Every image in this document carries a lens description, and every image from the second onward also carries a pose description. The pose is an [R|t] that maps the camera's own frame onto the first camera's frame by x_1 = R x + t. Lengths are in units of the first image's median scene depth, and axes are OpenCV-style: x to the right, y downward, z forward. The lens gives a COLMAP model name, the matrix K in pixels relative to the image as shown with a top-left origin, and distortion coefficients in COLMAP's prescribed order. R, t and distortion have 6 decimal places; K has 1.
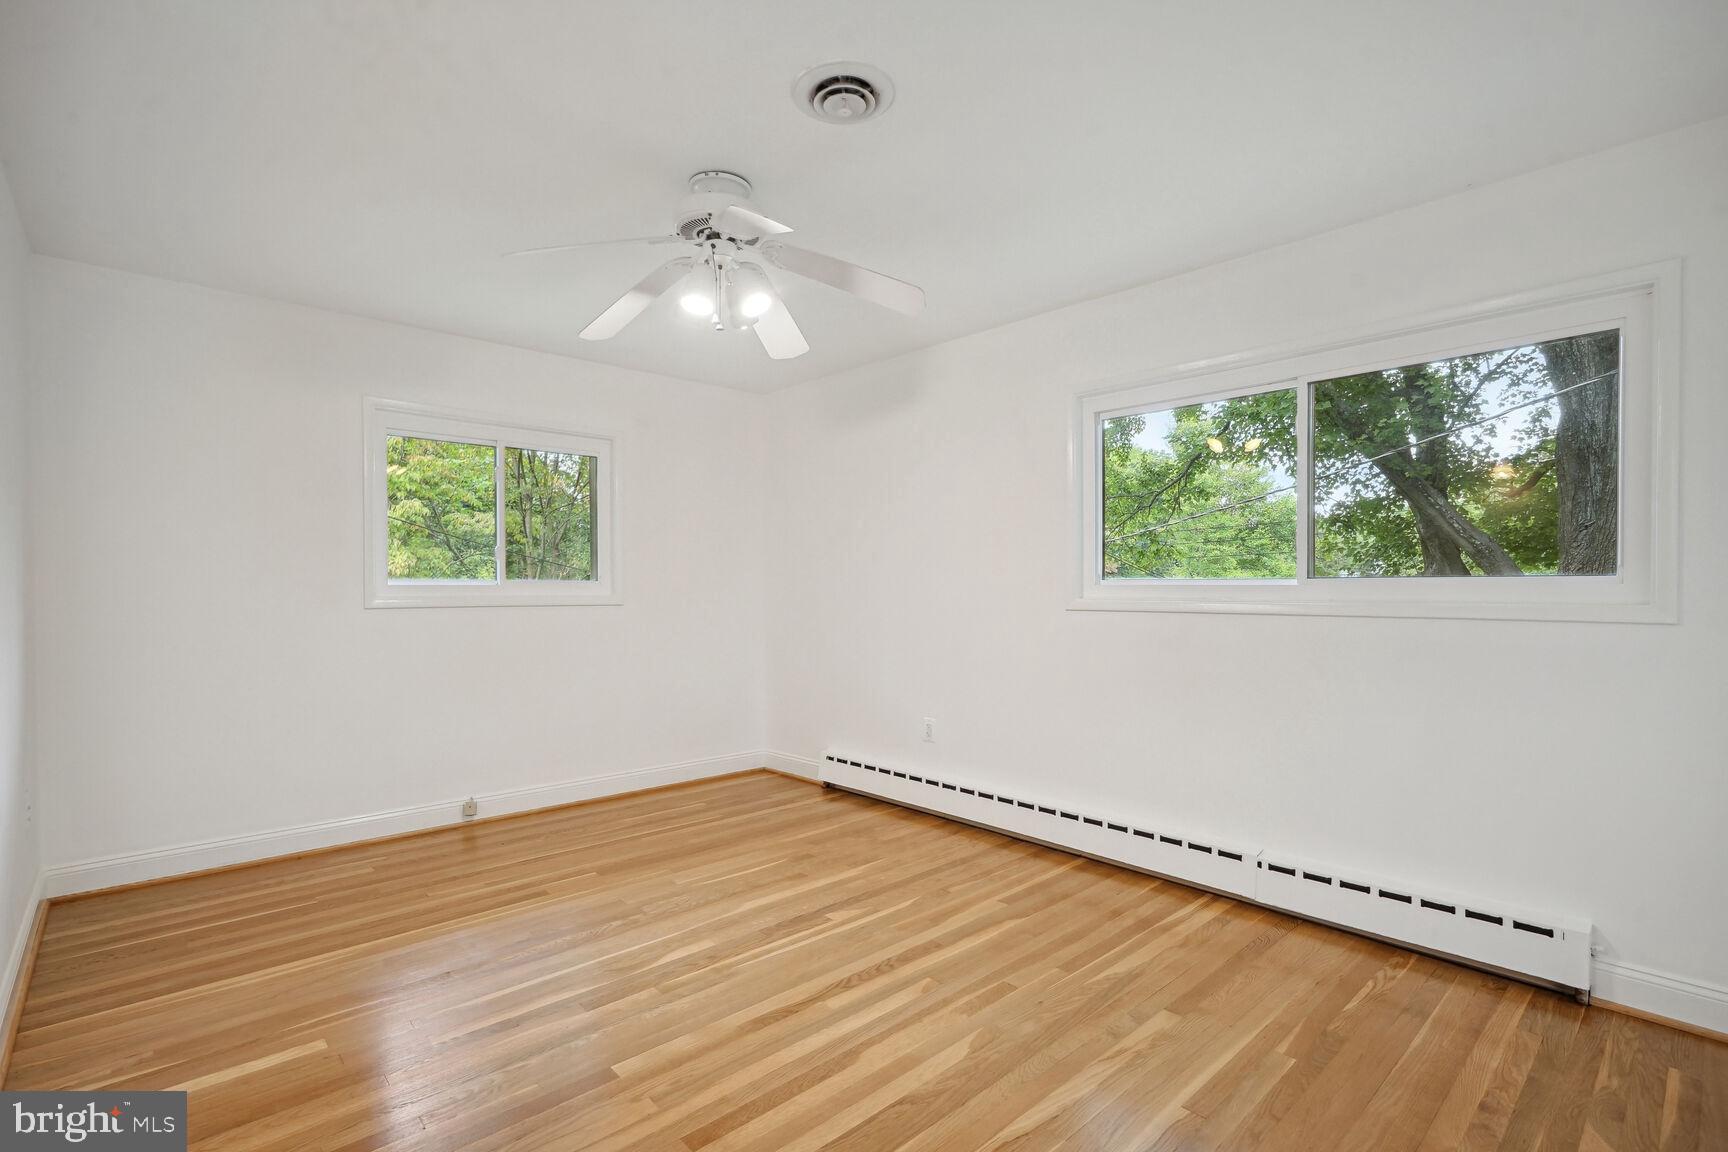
lens RADIAL K [[797.7, 0, 862.6], [0, 797.7, 580.8], [0, 0, 1]] dist [-0.017123, 0.002518]
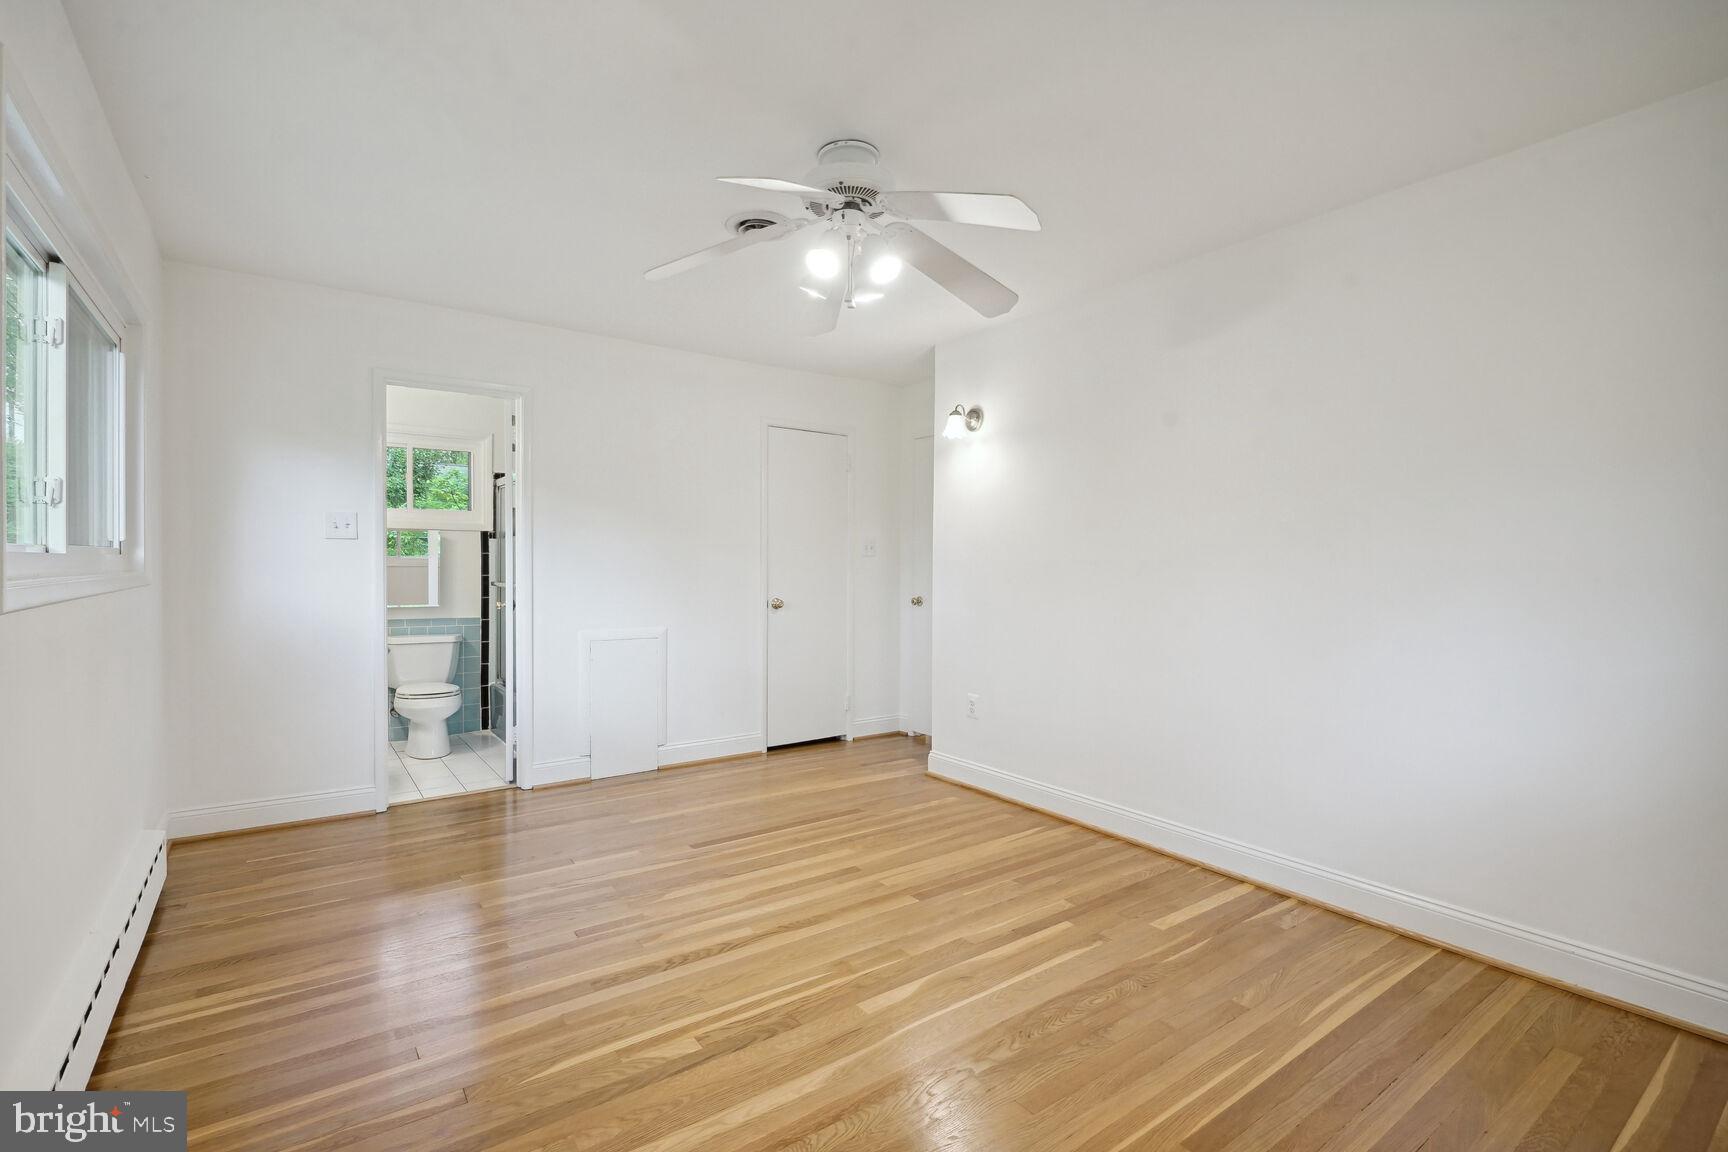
lens RADIAL K [[797.7, 0, 867.4], [0, 797.7, 570.5], [0, 0, 1]] dist [-0.017123, 0.002518]
pose [[-0.993134, -0.007838, 0.116721, -0.330818], [-0.006926, 0.999942, 0.008221, 0.011783], [-0.116779, 0.007356, -0.993131, 2.073019]]
